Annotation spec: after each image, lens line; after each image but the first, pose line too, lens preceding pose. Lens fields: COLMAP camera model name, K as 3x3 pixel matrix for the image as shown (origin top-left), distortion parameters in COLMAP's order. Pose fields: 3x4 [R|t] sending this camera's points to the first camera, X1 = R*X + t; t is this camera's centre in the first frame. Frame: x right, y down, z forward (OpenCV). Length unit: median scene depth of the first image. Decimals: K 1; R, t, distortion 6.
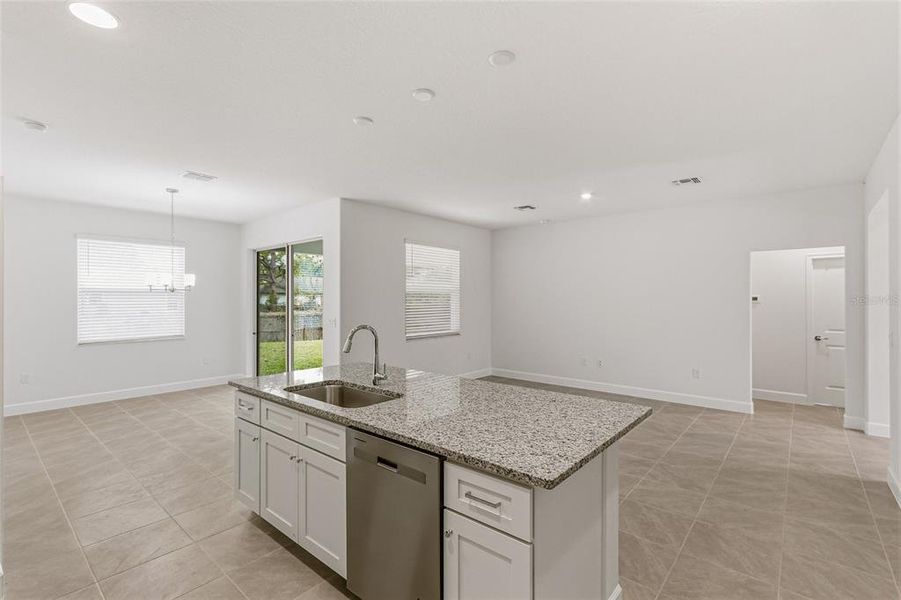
lens RADIAL K [[412.9, 0, 451.8], [0, 412.9, 297.2], [0, 0, 1]] dist [0.005047, 0.002450]
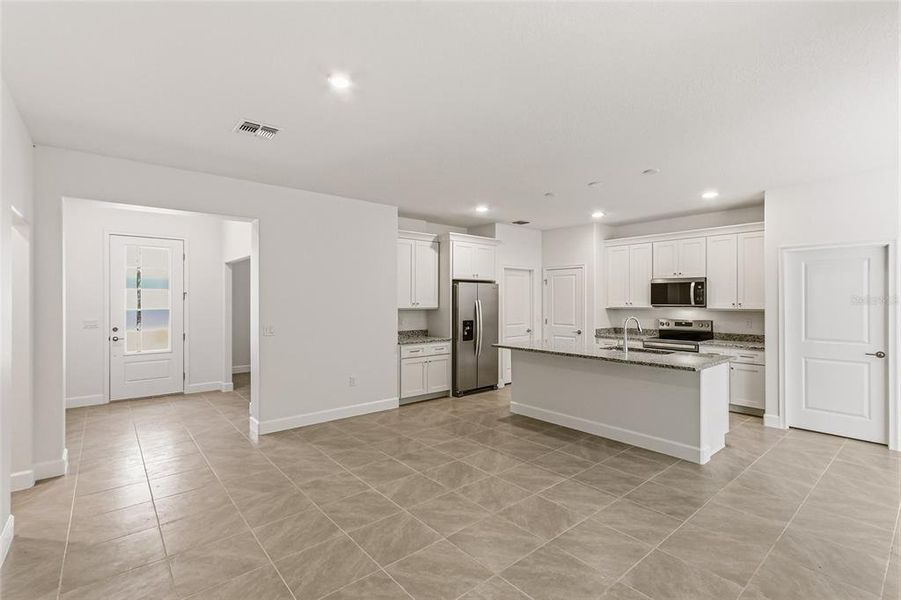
lens RADIAL K [[412.9, 0, 452.6], [0, 412.9, 299.9], [0, 0, 1]] dist [0.005047, 0.002450]
pose [[-0.986680, 0.001040, 0.162670, 0.141926], [0.000208, 0.999987, -0.005134, 0.002319], [-0.162673, -0.005031, -0.986667, 1.657677]]
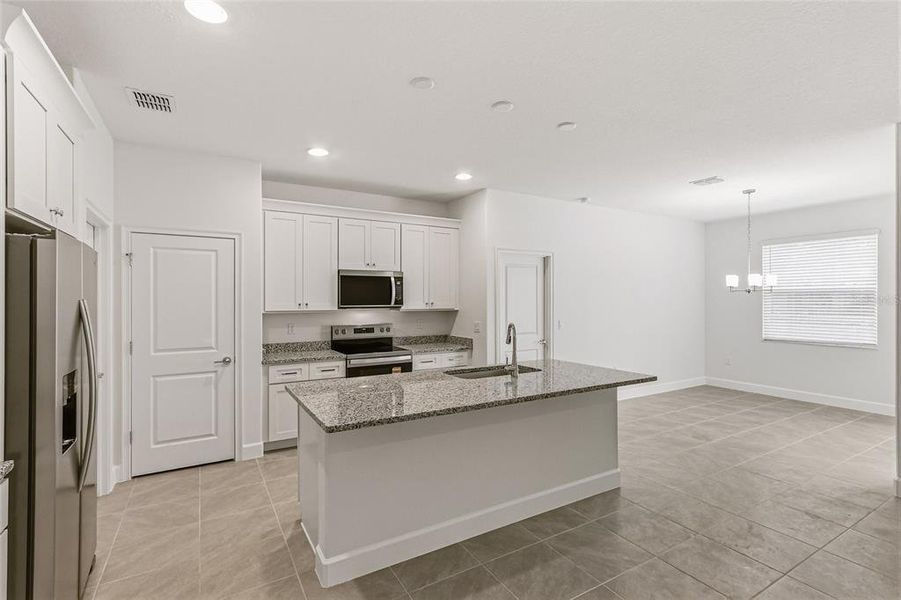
lens RADIAL K [[424.8, 0, 452.2], [0, 424.8, 298.3], [0, 0, 1]] dist [0.004731, 0.000495]
pose [[-0.322450, -0.000494, -0.946586, 0.584682], [0.007041, 0.999971, -0.002920, -0.001688], [0.946560, -0.007606, -0.322437, 0.722616]]
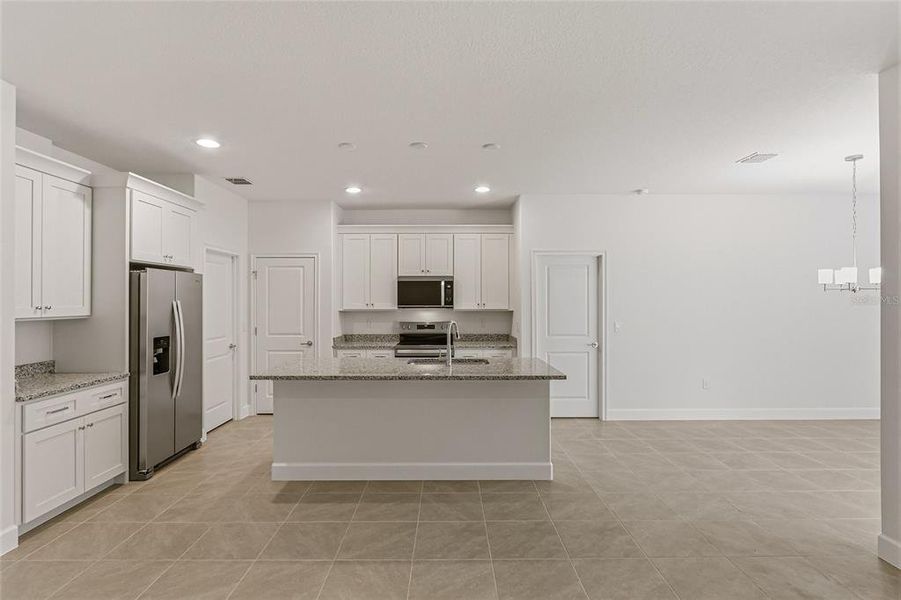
lens RADIAL K [[460.7, 0, 449.4], [0, 460.7, 297.7], [0, 0, 1]] dist [-0.006691, 0.001288]
pose [[-0.759630, -0.002194, -0.650352, 0.473602], [0.005339, 0.999940, -0.009609, 0.001564], [0.650334, -0.010771, -0.759572, 1.277789]]
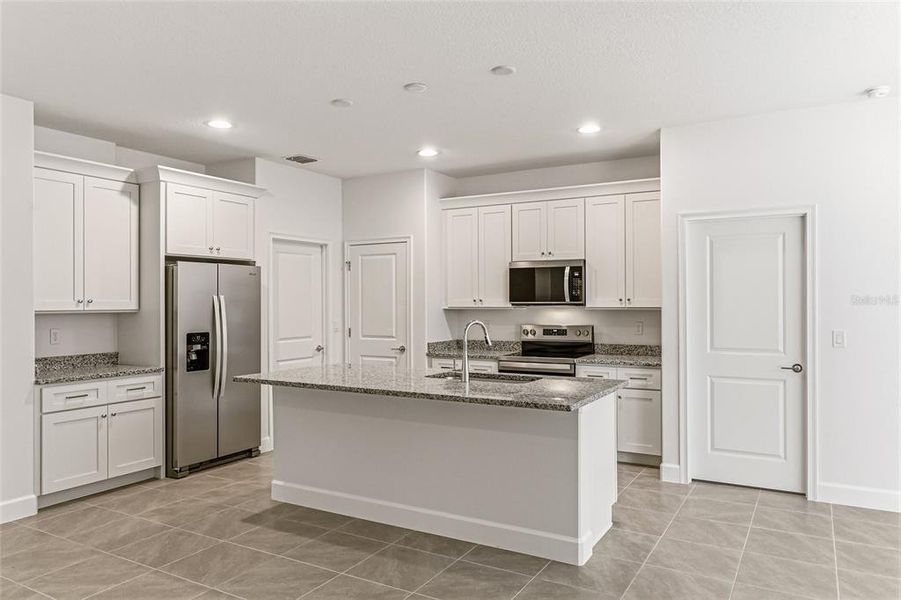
lens RADIAL K [[629.9, 0, 450.2], [0, 629.9, 299.5], [0, 0, 1]] dist [-0.016655, 0.021057]
pose [[-0.984258, 0.004232, -0.176689, 0.068224], [0.005647, 0.999956, -0.007504, 0.015396], [0.176650, -0.008383, -0.984238, 1.467492]]
